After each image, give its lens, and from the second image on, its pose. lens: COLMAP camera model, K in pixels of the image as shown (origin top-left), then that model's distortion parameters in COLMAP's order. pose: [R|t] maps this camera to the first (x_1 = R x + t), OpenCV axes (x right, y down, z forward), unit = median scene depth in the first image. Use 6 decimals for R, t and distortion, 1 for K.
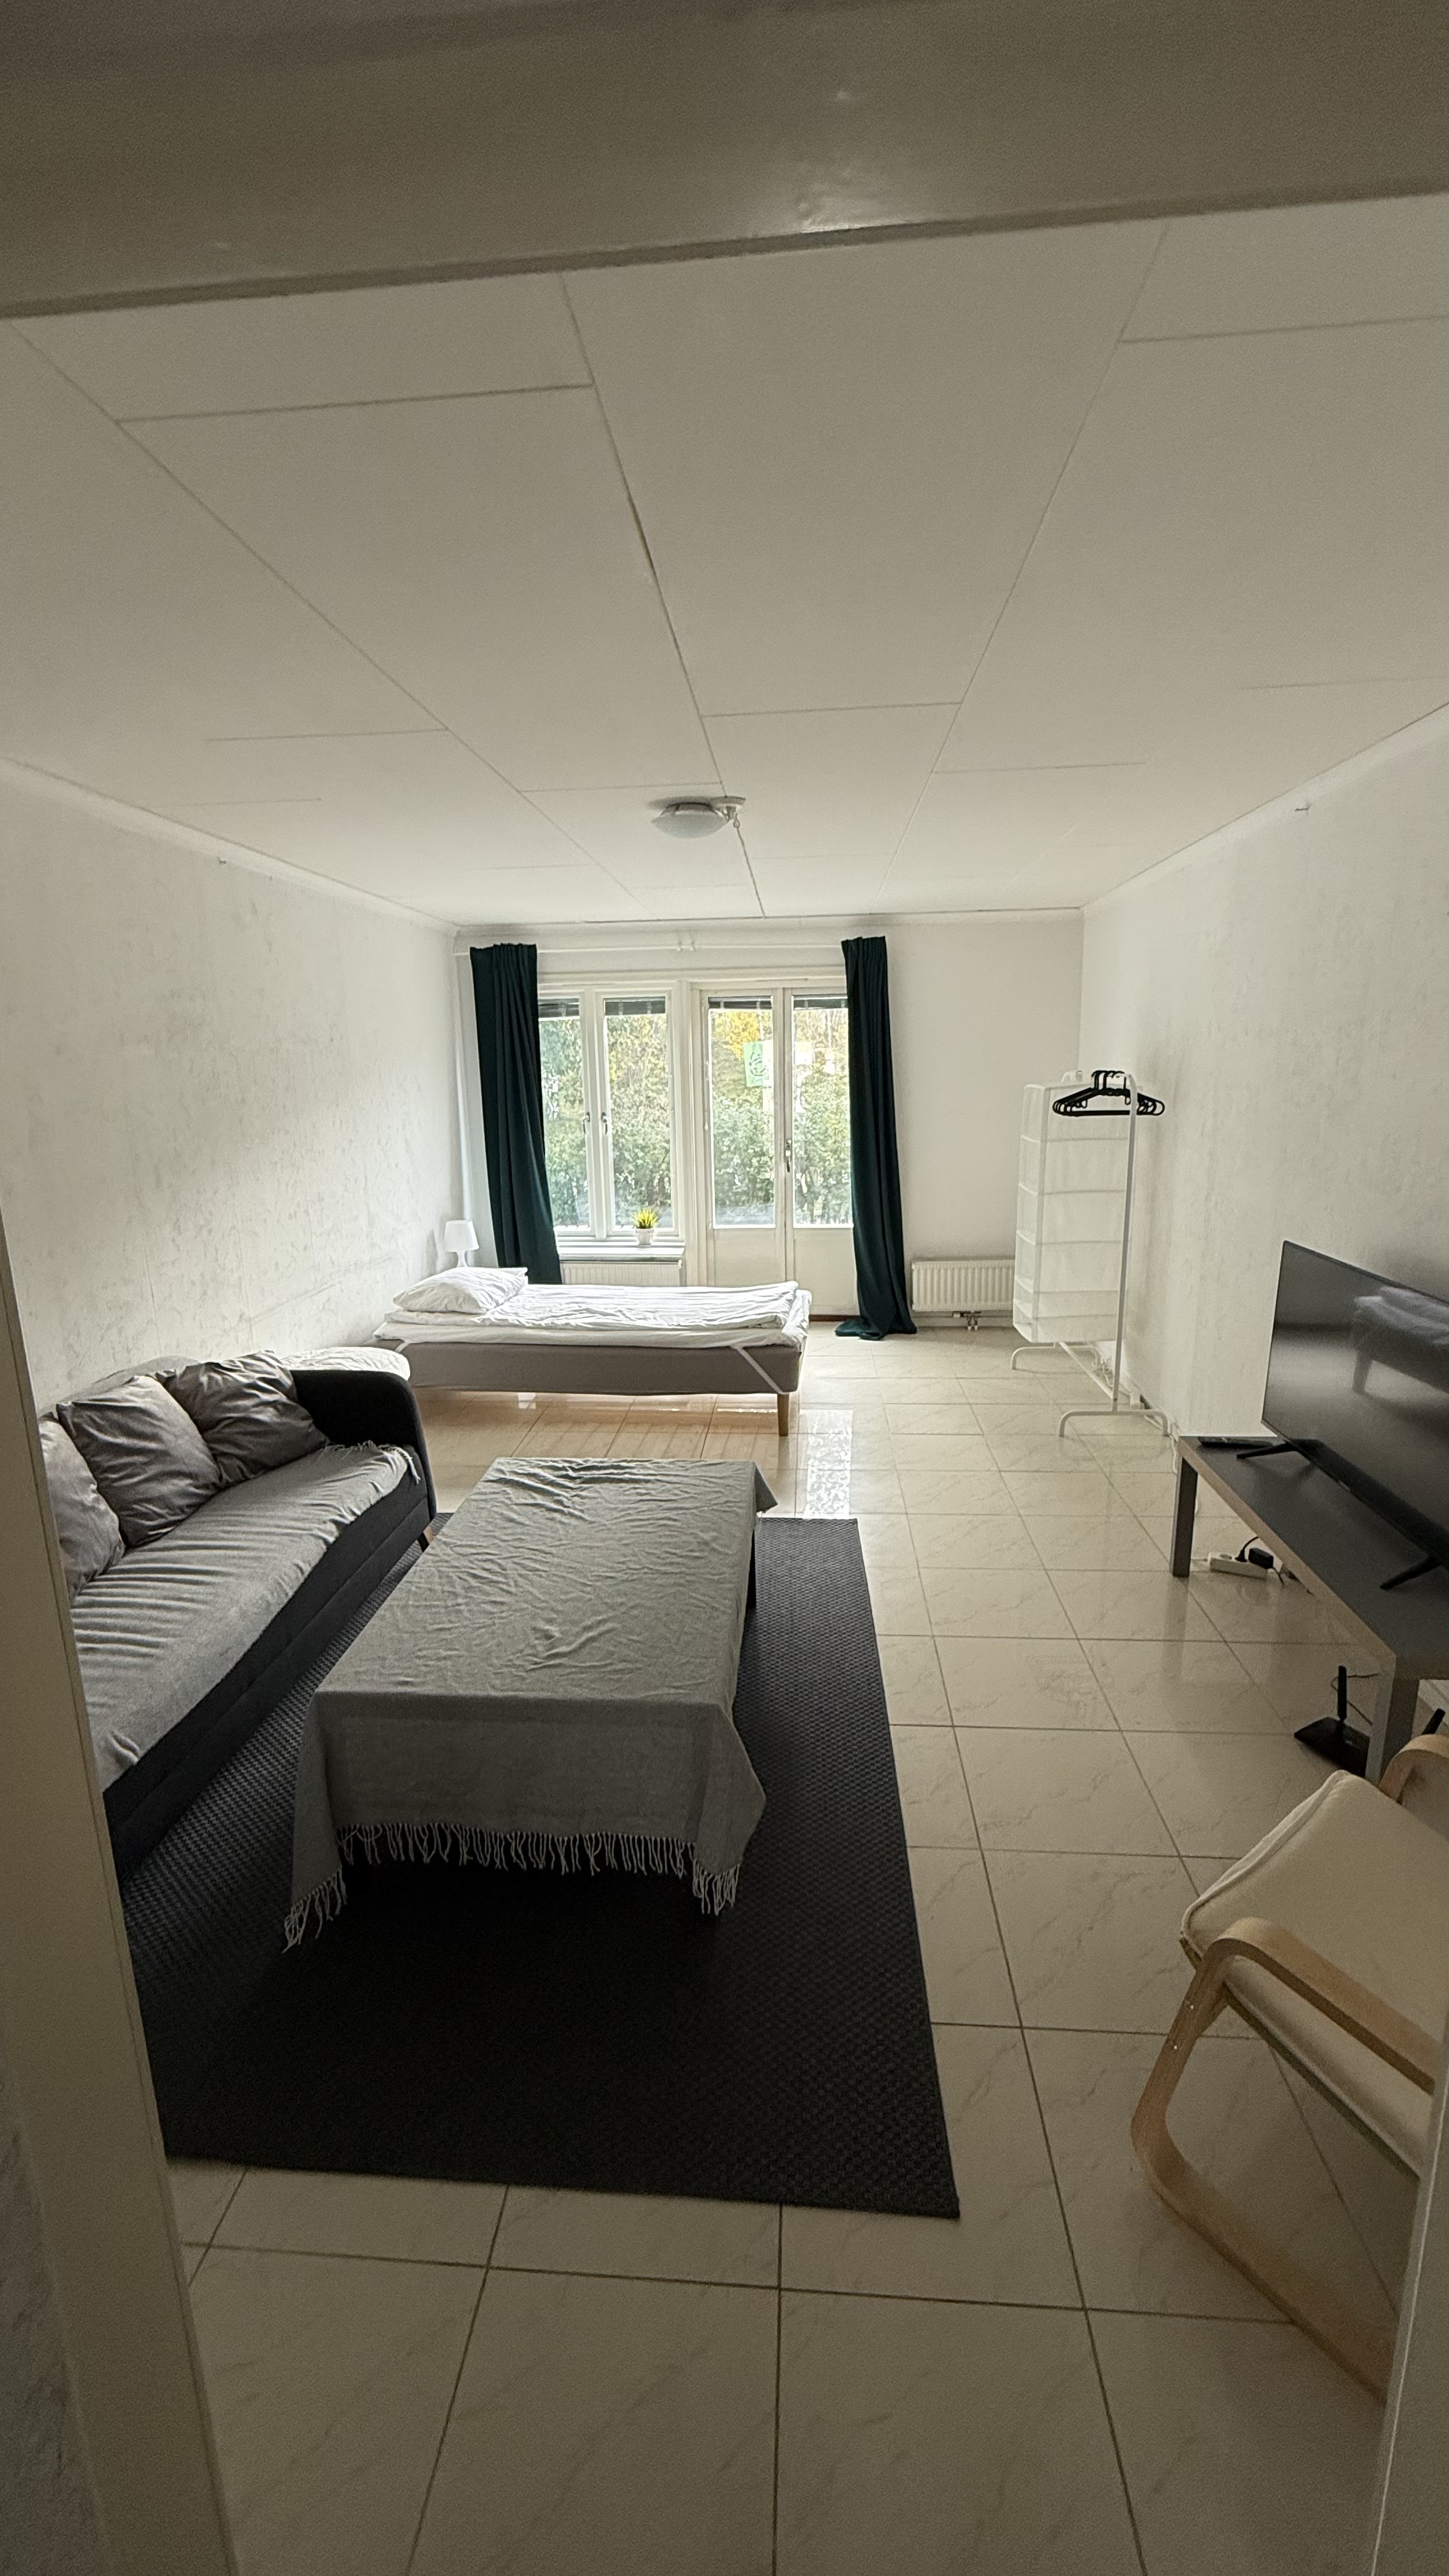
lens RADIAL K [[1035.1, 0, 724.5], [0, 1035.1, 1288.0], [0, 0, 1]] dist [0.000338, 0.000052]
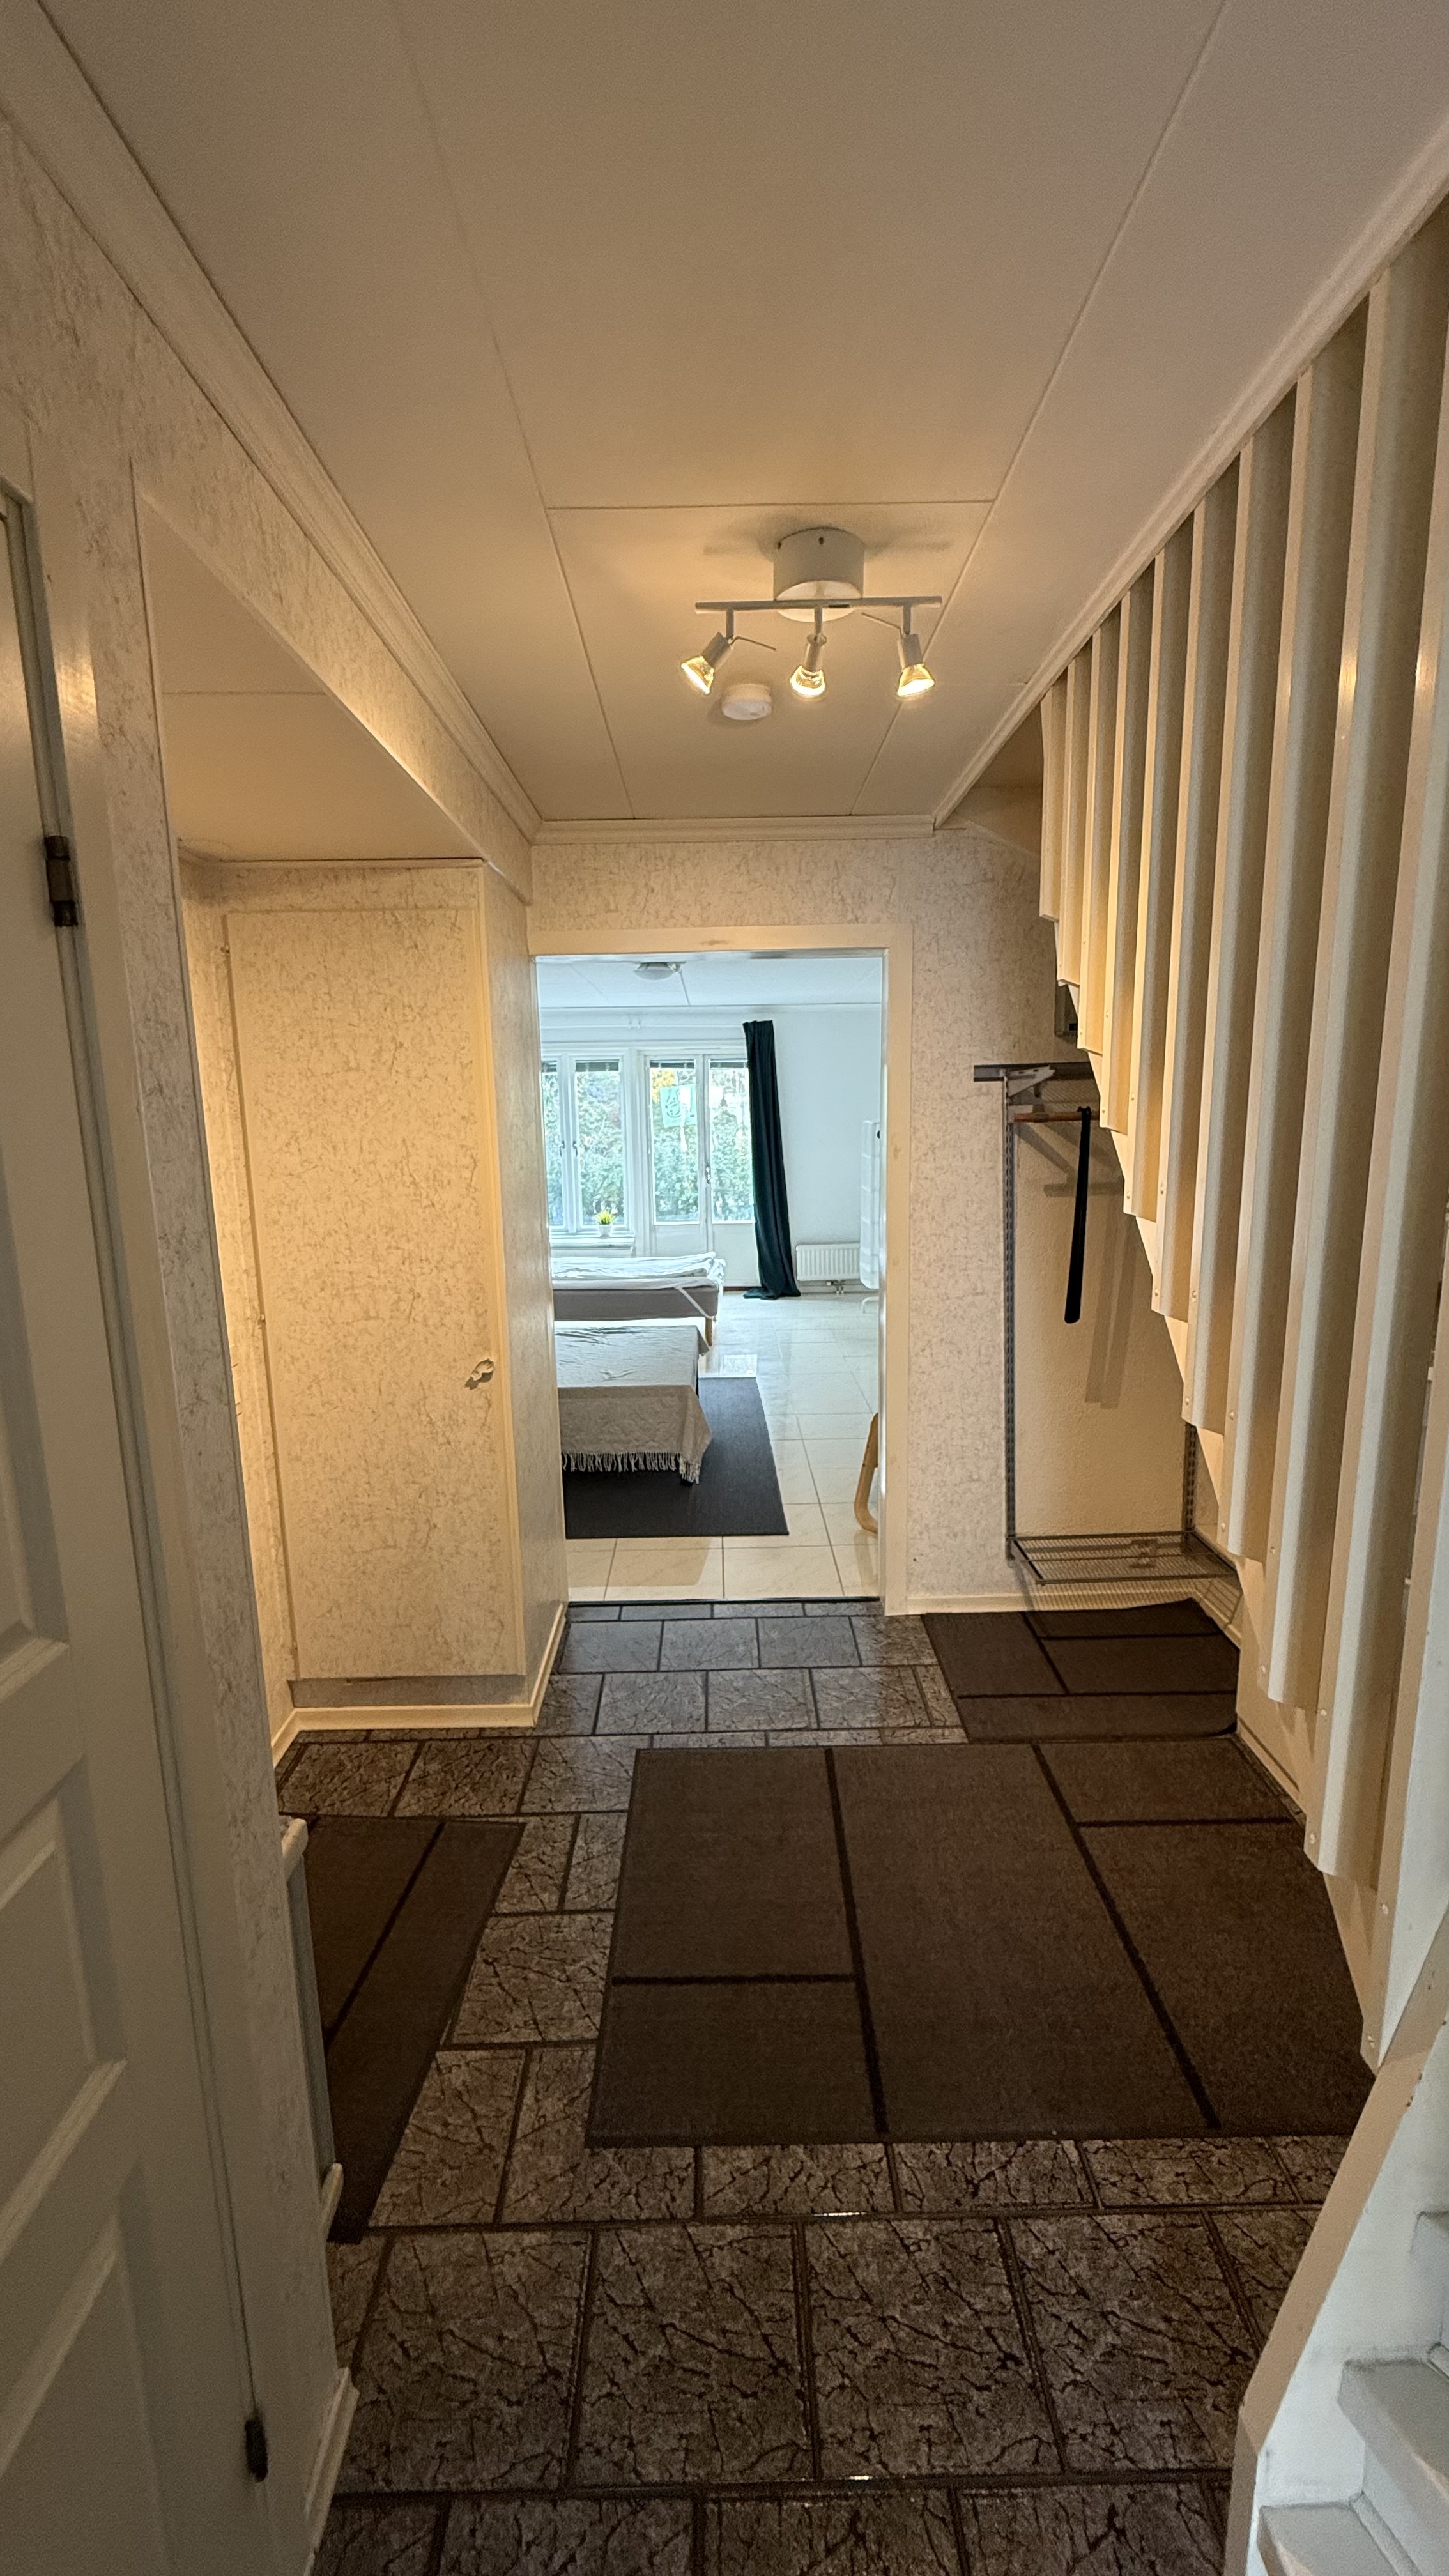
lens RADIAL K [[1049.5, 0, 724.5], [0, 1049.5, 1288.0], [0, 0, 1]] dist [-0.000824, -0.000064]
pose [[0.996286, -0.012099, 0.085247, -0.039960], [0.015482, 0.999114, -0.039136, 0.088120], [-0.084698, 0.040310, 0.995591, -0.423876]]
